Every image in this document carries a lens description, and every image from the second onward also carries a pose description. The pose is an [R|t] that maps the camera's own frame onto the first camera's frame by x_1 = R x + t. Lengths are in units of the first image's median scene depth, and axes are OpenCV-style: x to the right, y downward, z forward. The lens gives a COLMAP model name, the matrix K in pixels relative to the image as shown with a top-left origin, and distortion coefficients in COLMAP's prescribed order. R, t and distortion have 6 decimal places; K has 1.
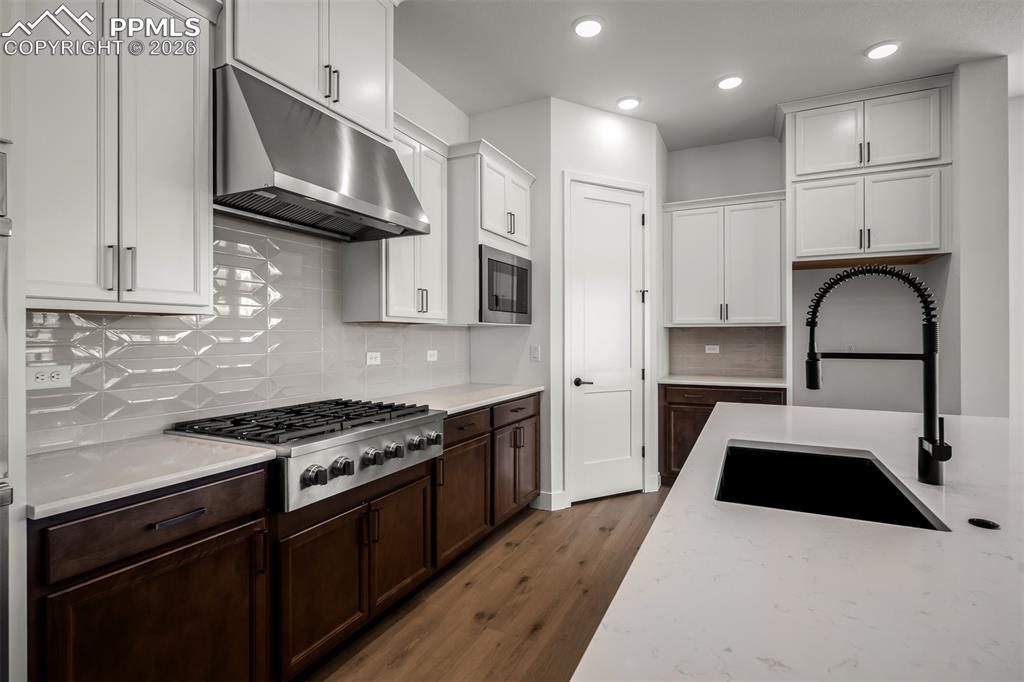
lens RADIAL K [[494.9, 0, 508.5], [0, 494.9, 338.4], [0, 0, 1]] dist [-0.006891, 0.002441]
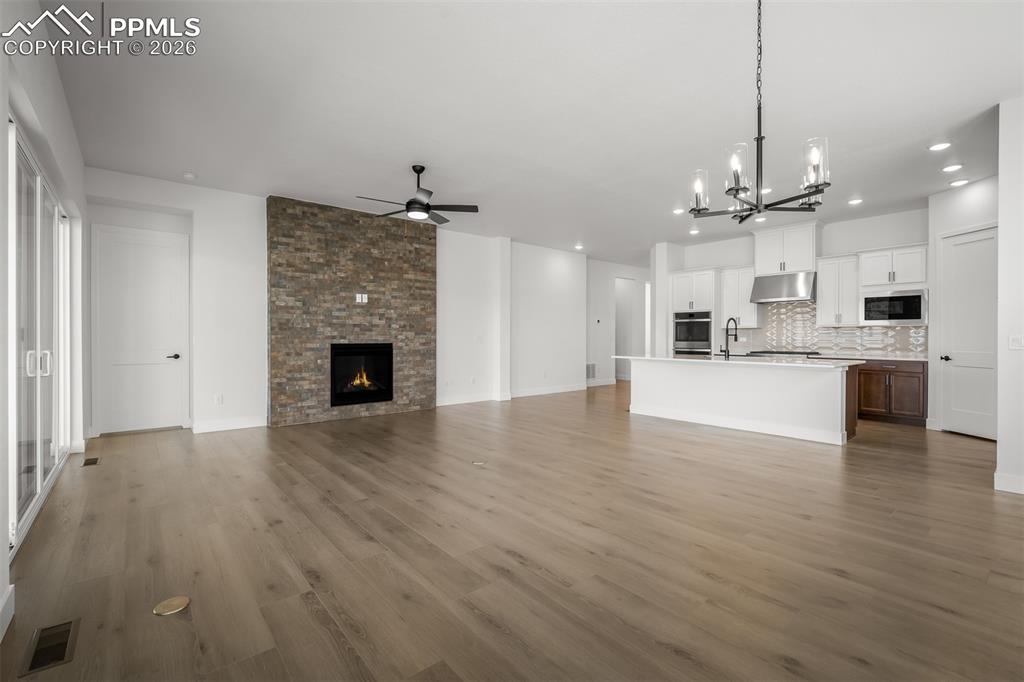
lens RADIAL K [[463.6, 0, 505.7], [0, 463.6, 339.3], [0, 0, 1]] dist [-0.008694, 0.001837]
pose [[-0.391575, 0.006340, -0.920124, 2.702071], [-0.002699, 0.999964, 0.008039, 0.021002], [0.920142, 0.005631, -0.391544, 0.294655]]
